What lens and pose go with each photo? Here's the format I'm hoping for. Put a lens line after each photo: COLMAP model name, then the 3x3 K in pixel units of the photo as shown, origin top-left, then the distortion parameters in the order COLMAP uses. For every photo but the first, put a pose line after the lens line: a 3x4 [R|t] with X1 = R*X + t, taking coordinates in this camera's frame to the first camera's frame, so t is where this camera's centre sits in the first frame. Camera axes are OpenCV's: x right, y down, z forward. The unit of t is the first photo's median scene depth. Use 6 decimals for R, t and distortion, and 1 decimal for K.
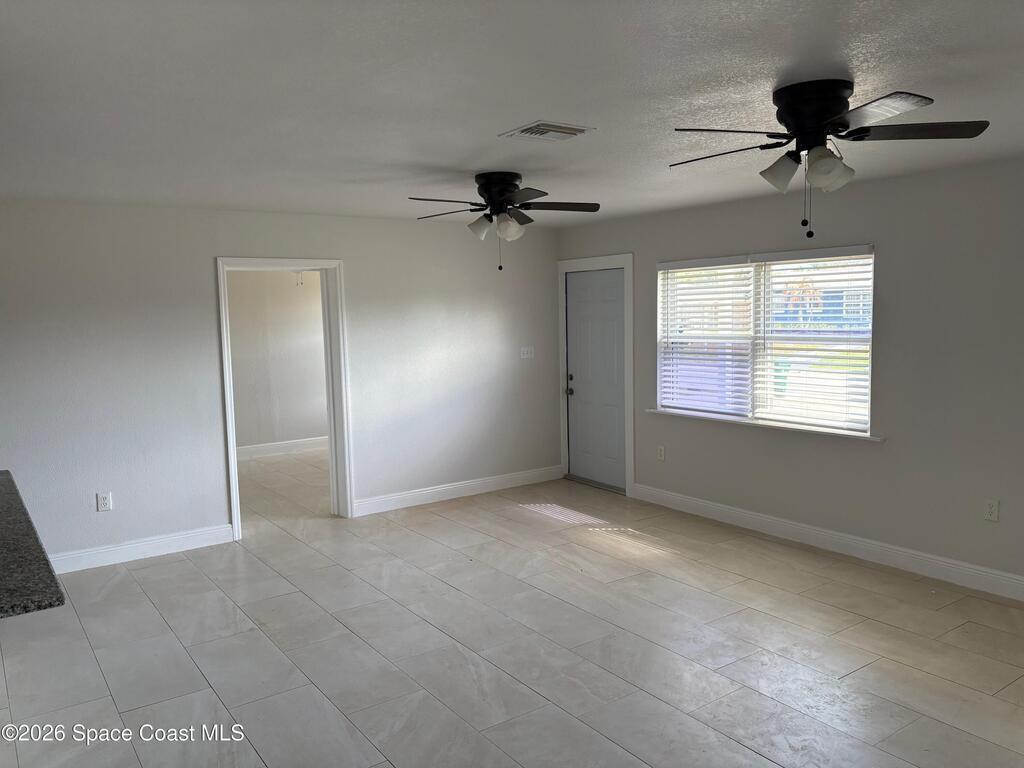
lens RADIAL K [[771.2, 0, 512.0], [0, 771.2, 384.0], [0, 0, 1]] dist [0.013747, -0.006027]
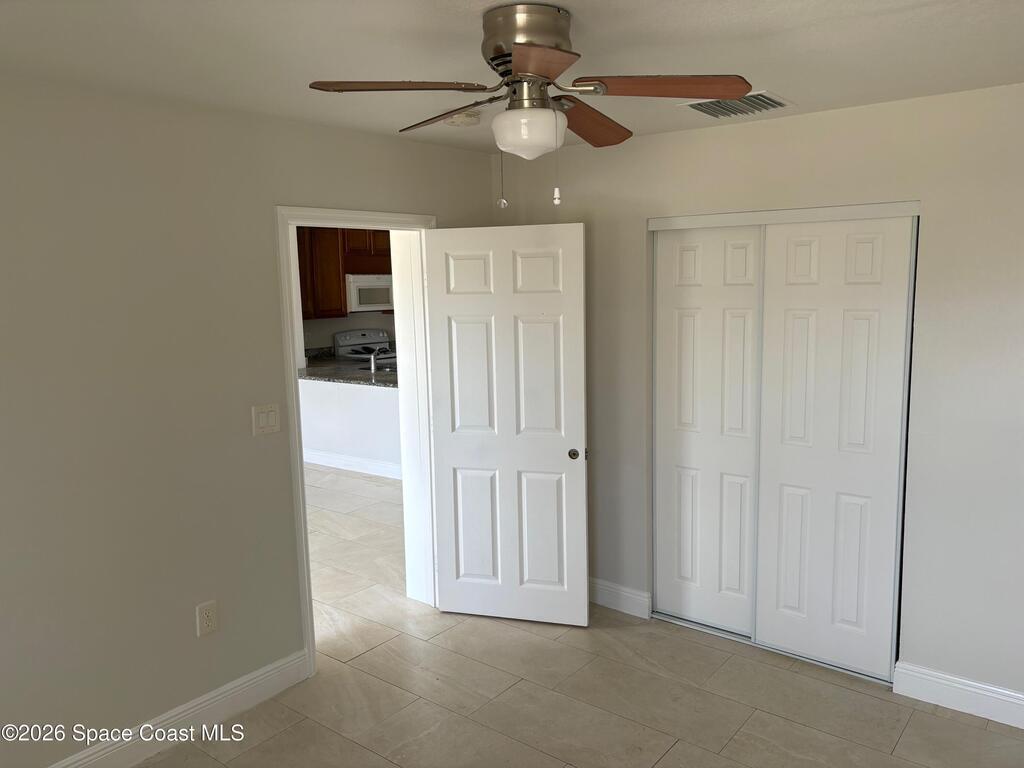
lens RADIAL K [[772.9, 0, 518.5], [0, 772.9, 389.5], [0, 0, 1]] dist [0.010137, -0.000711]
pose [[-0.958482, 0.087685, -0.271338, -0.360783], [0.019780, 0.969700, 0.243495, -0.232379], [0.284468, 0.228019, -0.931174, 2.258494]]
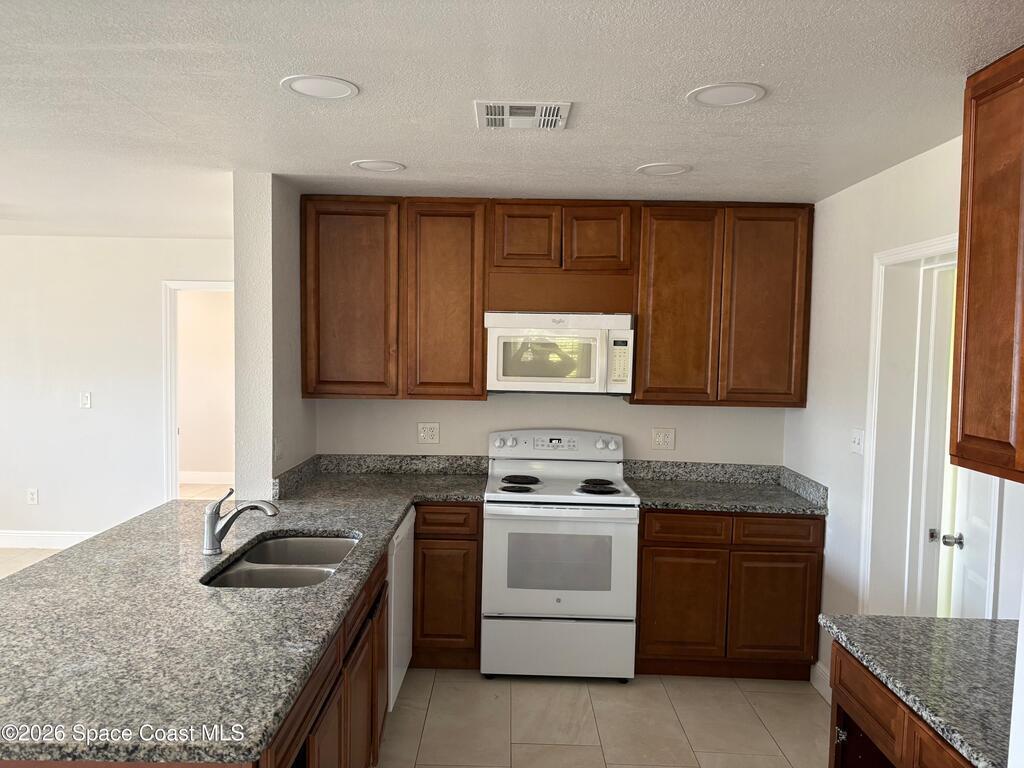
lens RADIAL K [[772.9, 0, 518.5], [0, 772.9, 389.5], [0, 0, 1]] dist [0.010137, -0.000711]
pose [[-0.820116, -0.024439, 0.571676, -1.079840], [0.061296, 0.989586, 0.130239, -0.068009], [-0.568905, 0.141852, -0.810077, 0.951674]]
